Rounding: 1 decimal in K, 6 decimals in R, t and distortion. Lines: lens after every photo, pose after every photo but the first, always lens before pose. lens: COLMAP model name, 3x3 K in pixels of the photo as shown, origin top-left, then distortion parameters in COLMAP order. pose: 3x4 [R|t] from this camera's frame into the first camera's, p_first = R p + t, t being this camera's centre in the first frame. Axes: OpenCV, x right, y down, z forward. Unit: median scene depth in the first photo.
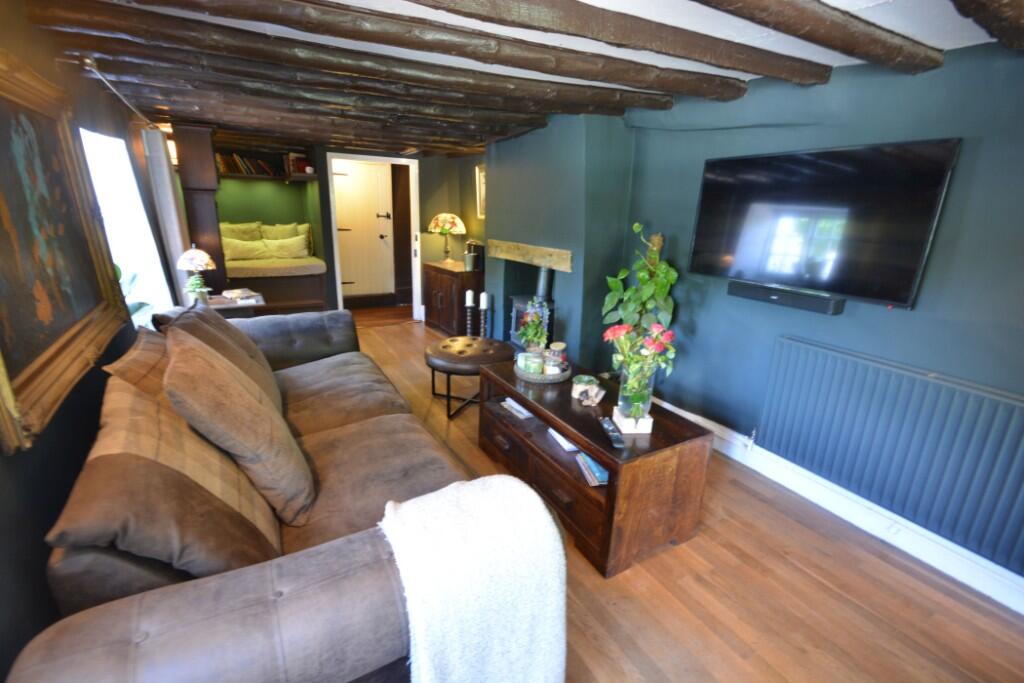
lens RADIAL K [[453.3, 0, 509.5], [0, 453.3, 342.0], [0, 0, 1]] dist [-0.000905, -0.000382]
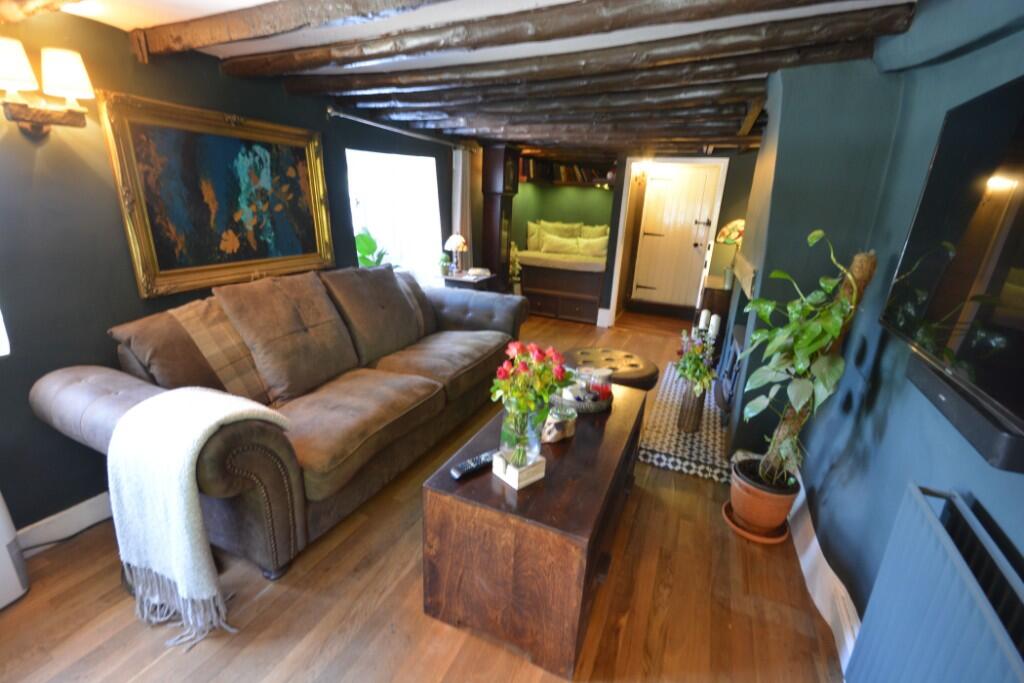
lens RADIAL K [[453.3, 0, 508.7], [0, 453.3, 342.4], [0, 0, 1]] dist [-0.000905, -0.000382]
pose [[0.585243, 0.236611, -0.775568, 0.349590], [-0.255079, 0.961642, 0.100896, -0.046416], [0.769691, 0.138783, 0.623149, 0.201981]]
